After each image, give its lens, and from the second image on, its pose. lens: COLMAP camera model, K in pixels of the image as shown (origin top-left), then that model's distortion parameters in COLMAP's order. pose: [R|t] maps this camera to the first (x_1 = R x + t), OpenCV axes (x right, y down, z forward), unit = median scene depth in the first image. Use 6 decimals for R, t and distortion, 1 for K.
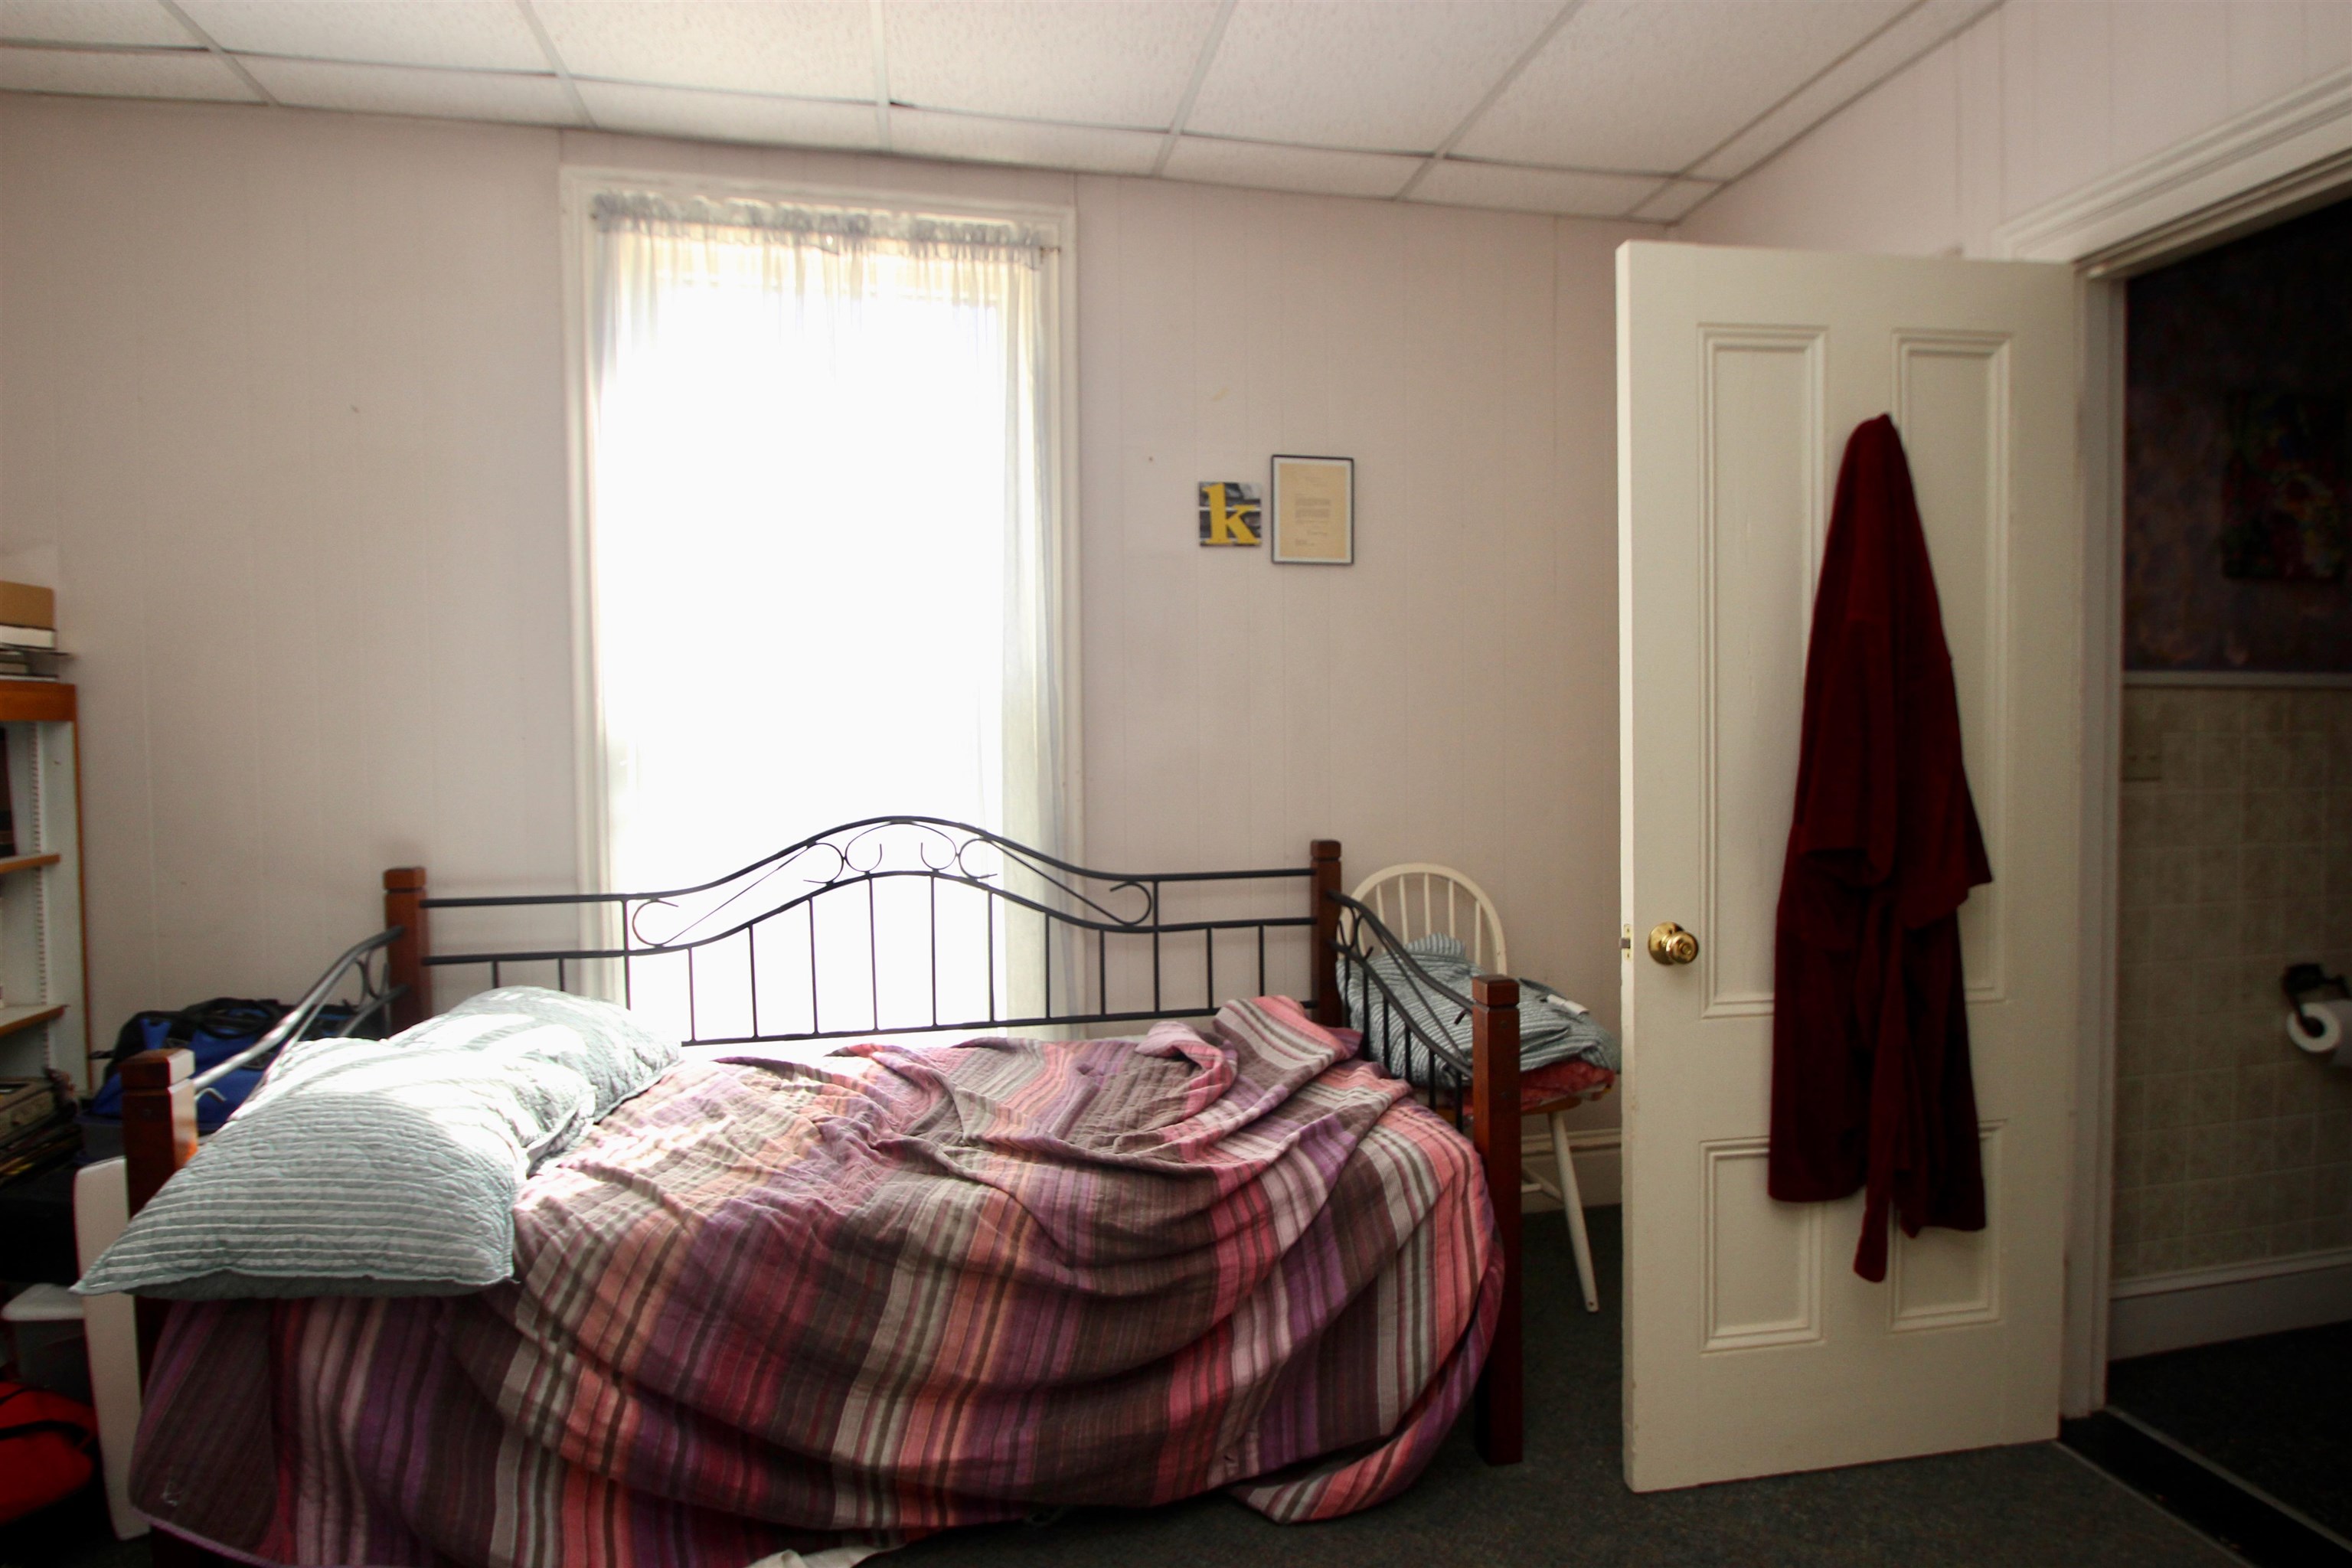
lens RADIAL K [[1279.5, 0, 1187.0], [0, 1279.5, 731.9], [0, 0, 1]] dist [-0.004223, 0.000466]
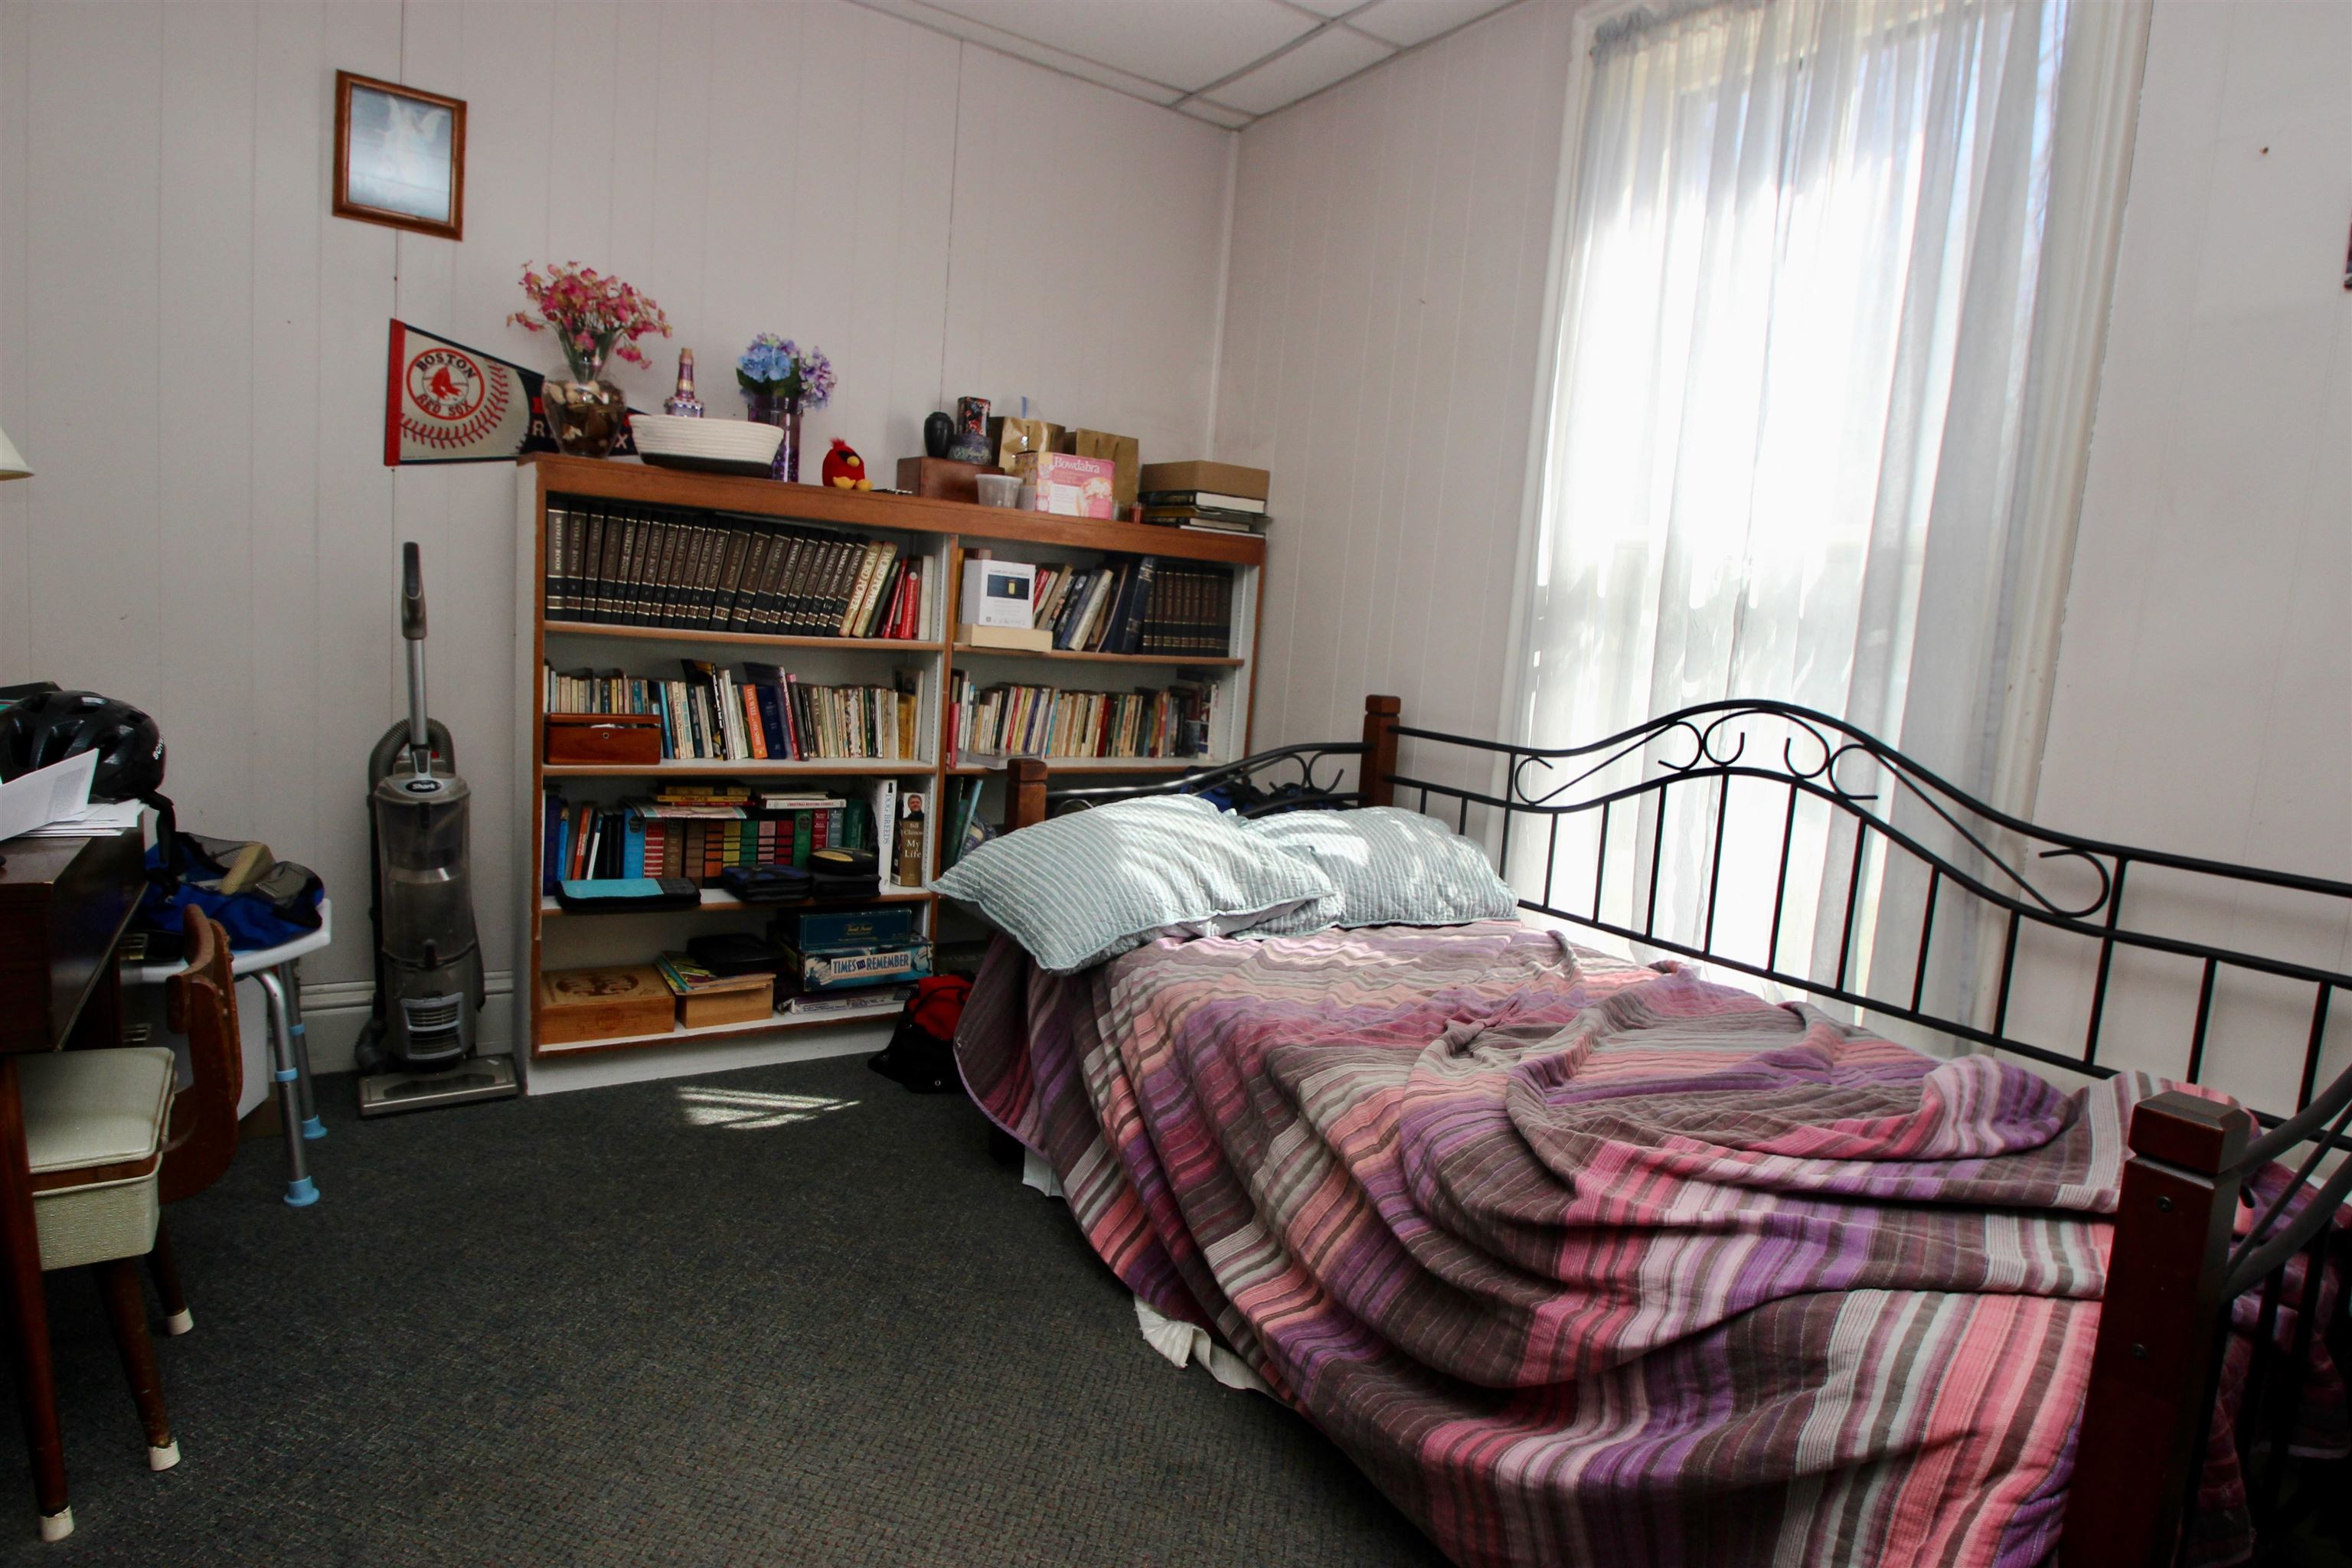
lens RADIAL K [[1279.5, 0, 1187.0], [0, 1279.5, 731.9], [0, 0, 1]] dist [-0.004223, 0.000466]
pose [[0.379206, 0.125637, -0.916743, 0.387119], [-0.082196, 0.991396, 0.101868, 0.034531], [0.921654, 0.036724, 0.386270, 0.379765]]
